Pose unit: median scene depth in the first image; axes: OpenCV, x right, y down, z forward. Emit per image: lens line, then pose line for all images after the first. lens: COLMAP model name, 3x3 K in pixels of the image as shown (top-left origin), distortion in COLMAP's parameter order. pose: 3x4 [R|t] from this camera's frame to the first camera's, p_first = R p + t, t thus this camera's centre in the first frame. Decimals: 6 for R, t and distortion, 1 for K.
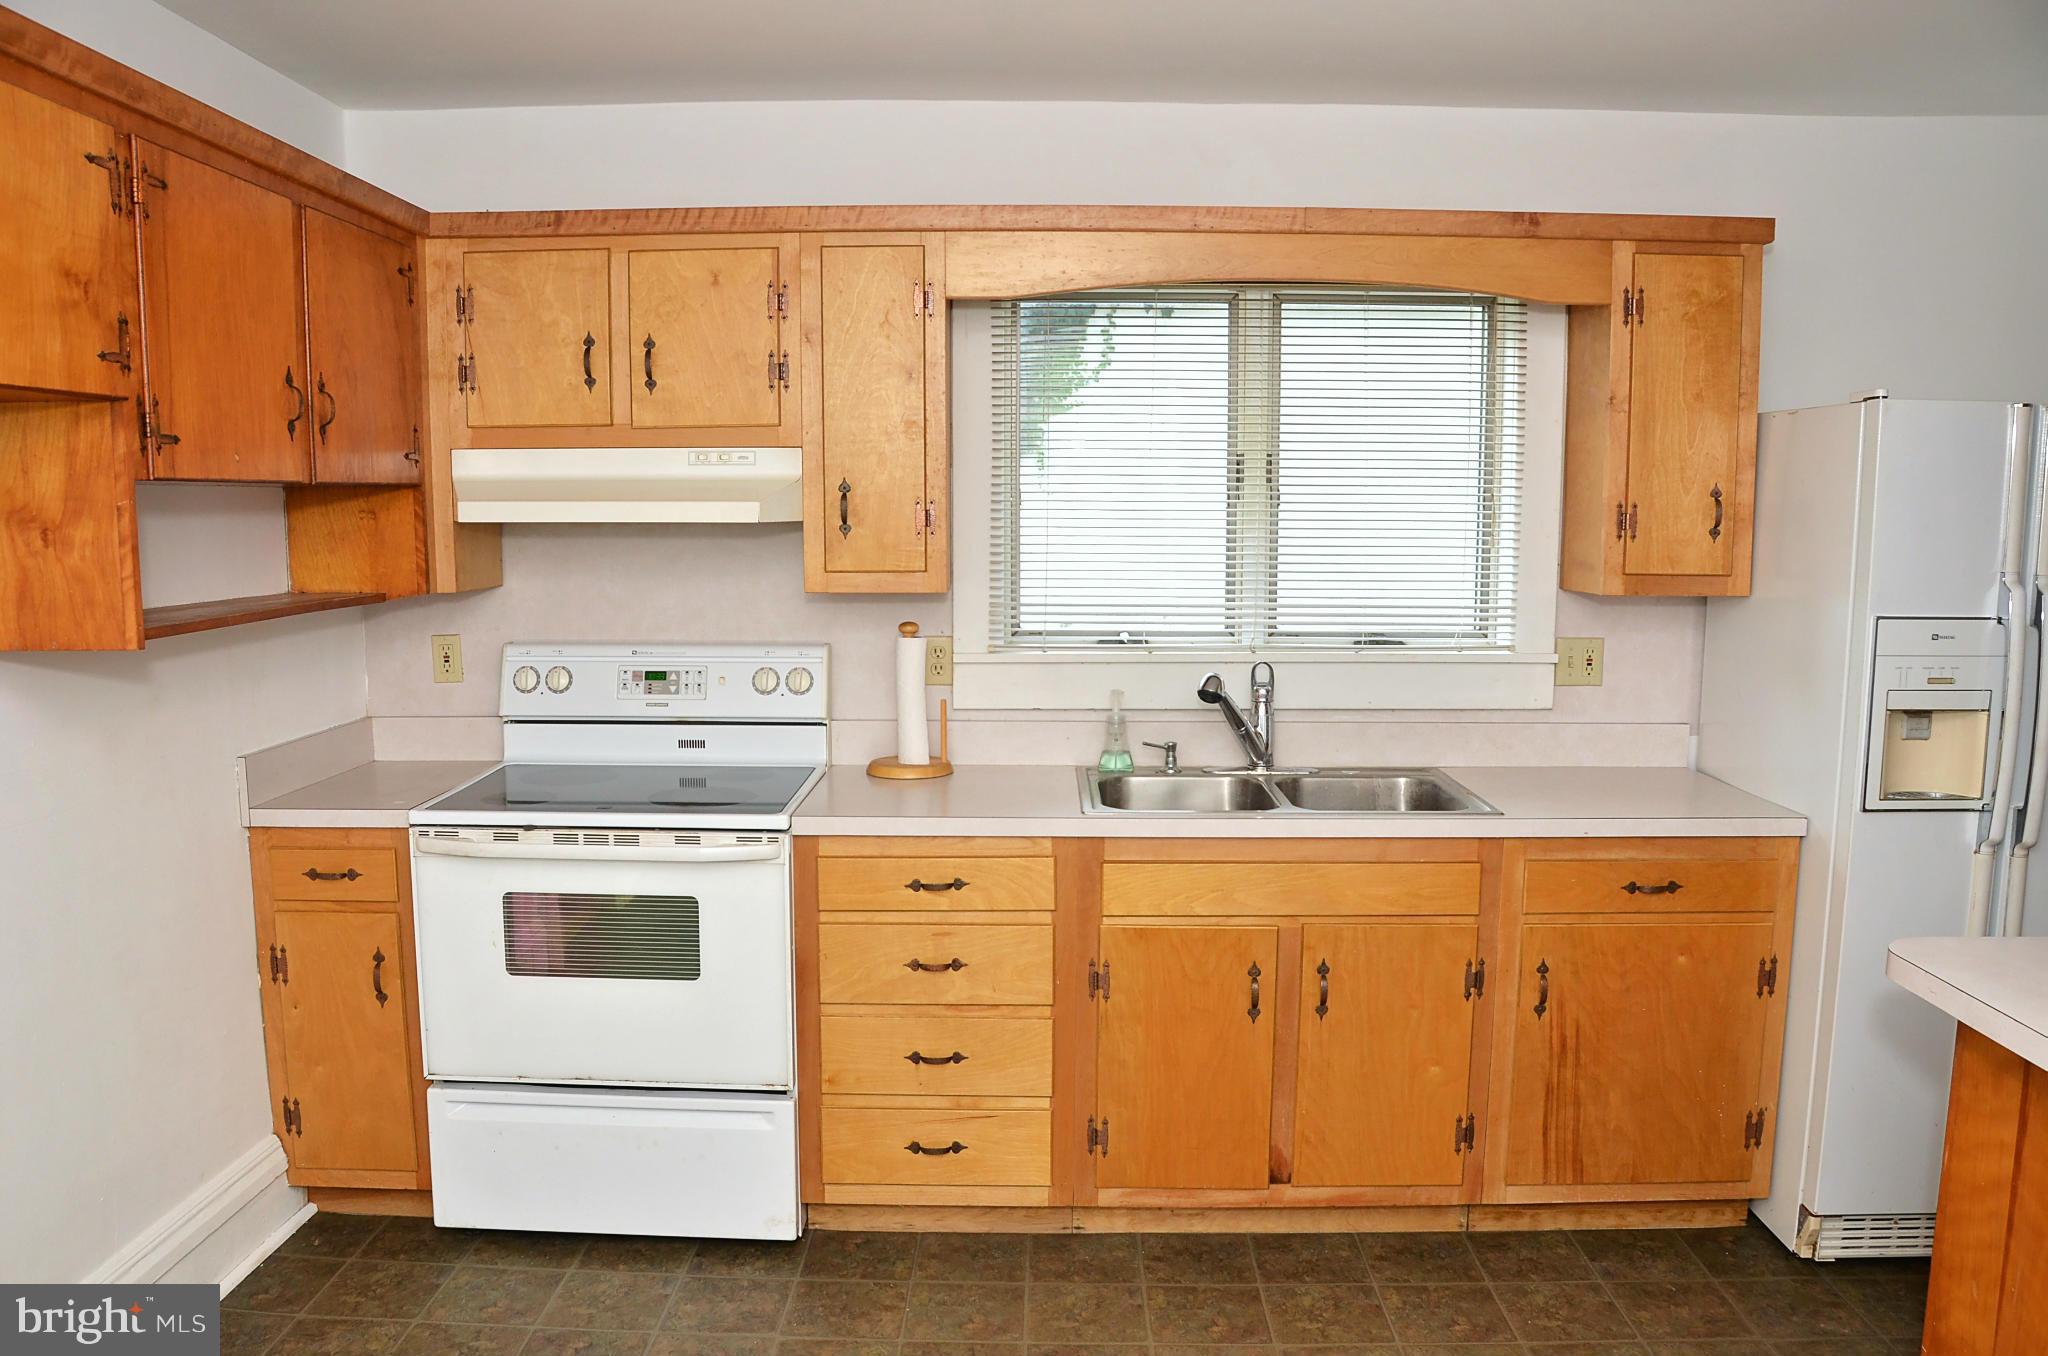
lens RADIAL K [[1592.6, 0, 1026.6], [0, 1592.6, 724.5], [0, 0, 1]] dist [-0.159592, 0.114794]
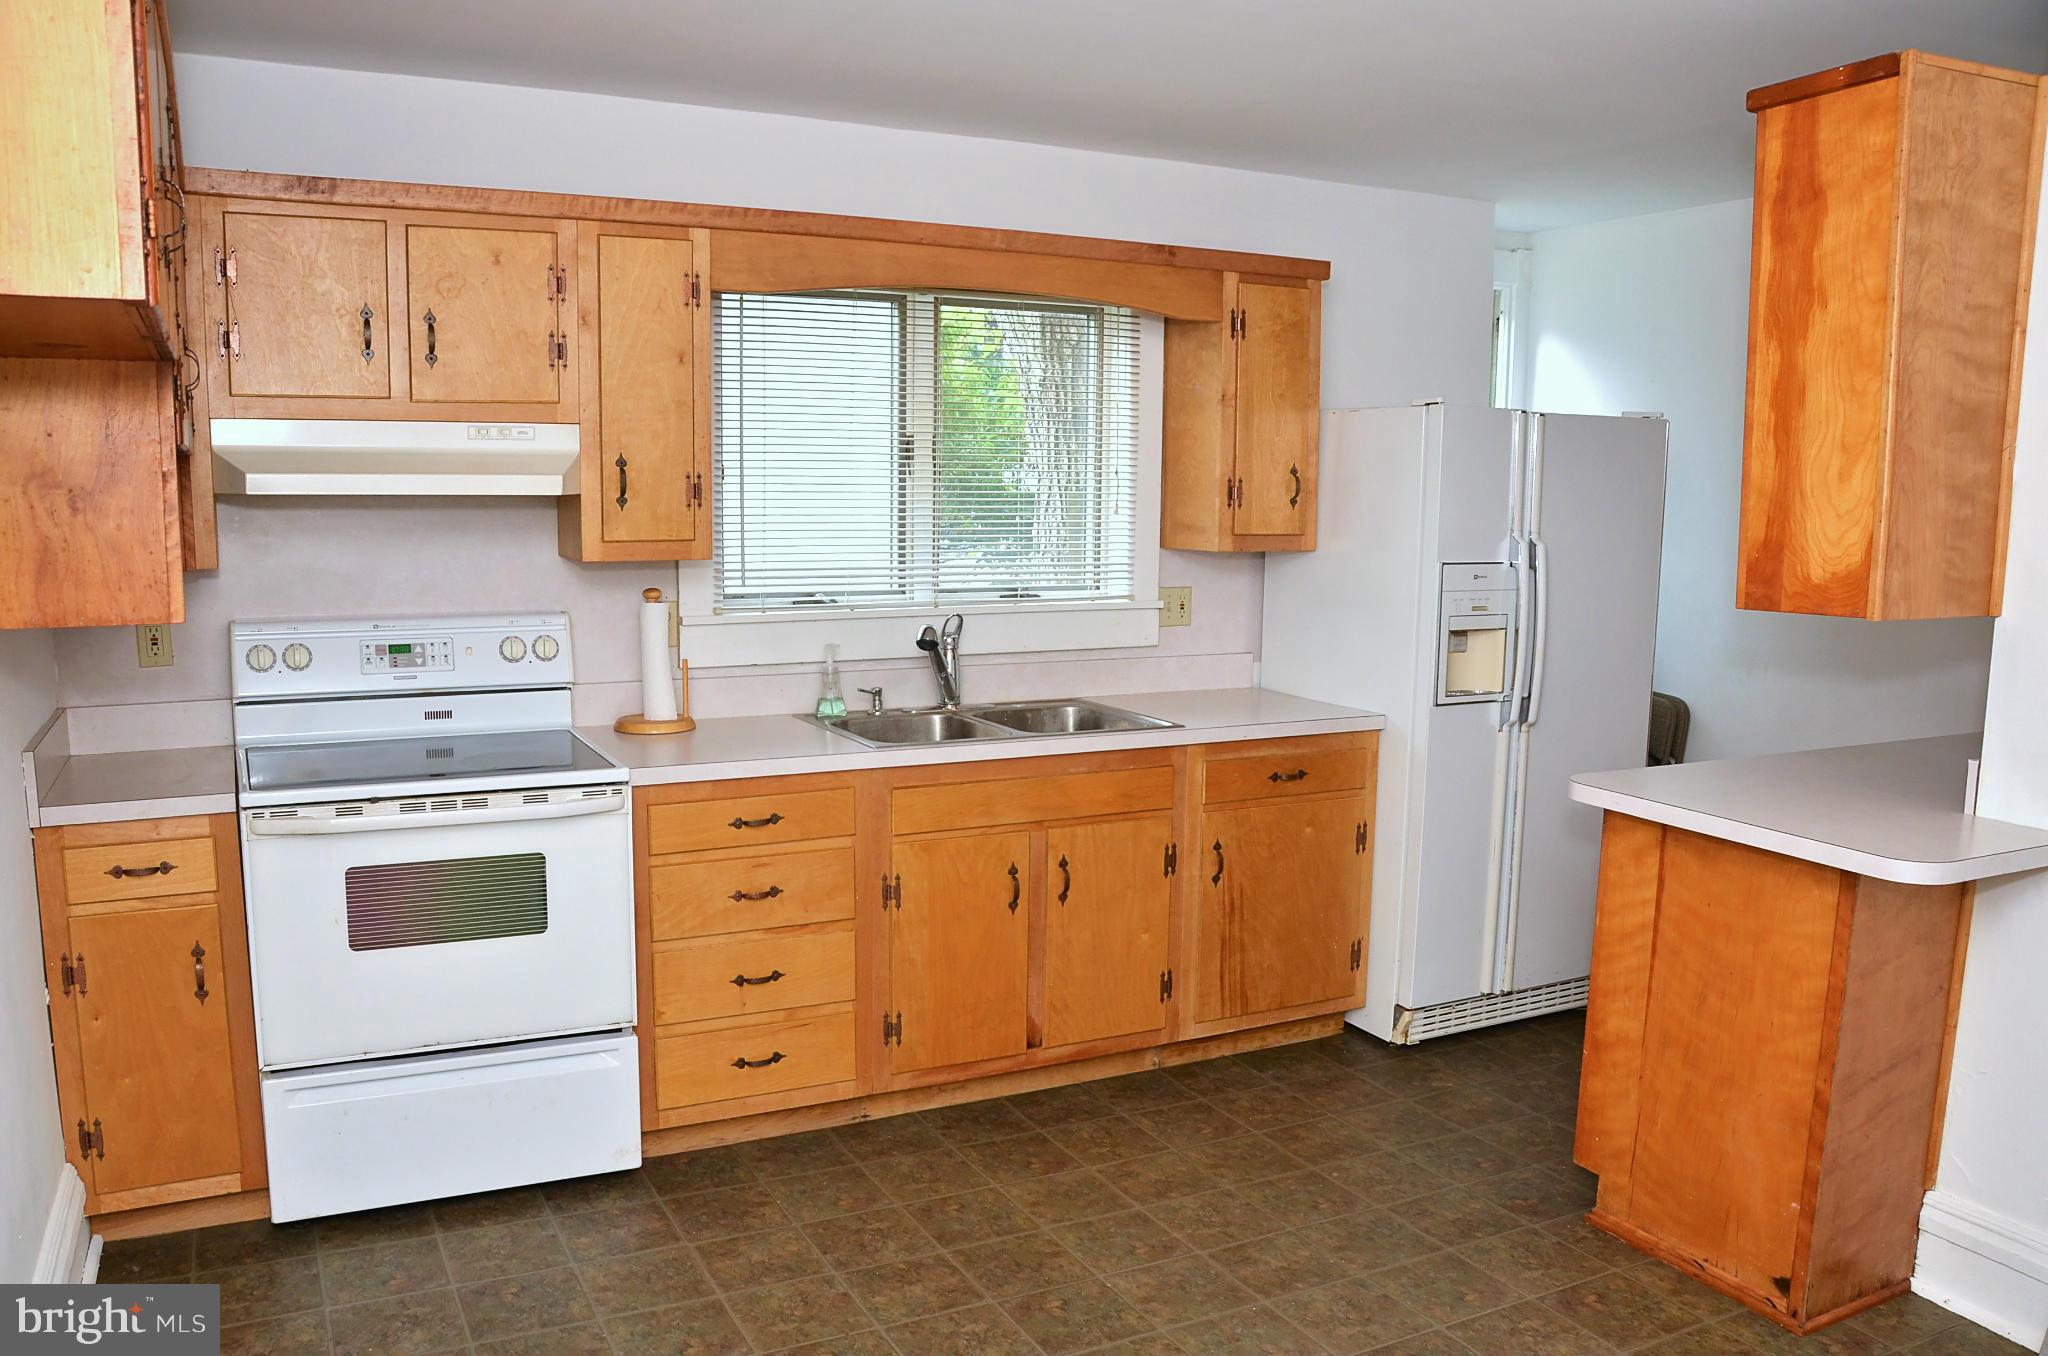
lens RADIAL K [[1592.6, 0, 1026.6], [0, 1592.6, 724.5], [0, 0, 1]] dist [-0.159592, 0.114794]
pose [[0.883698, -0.062098, 0.463920, -0.389403], [0.054623, 0.998070, 0.029549, 0.010774], [-0.464860, -0.000772, 0.885384, -0.067014]]
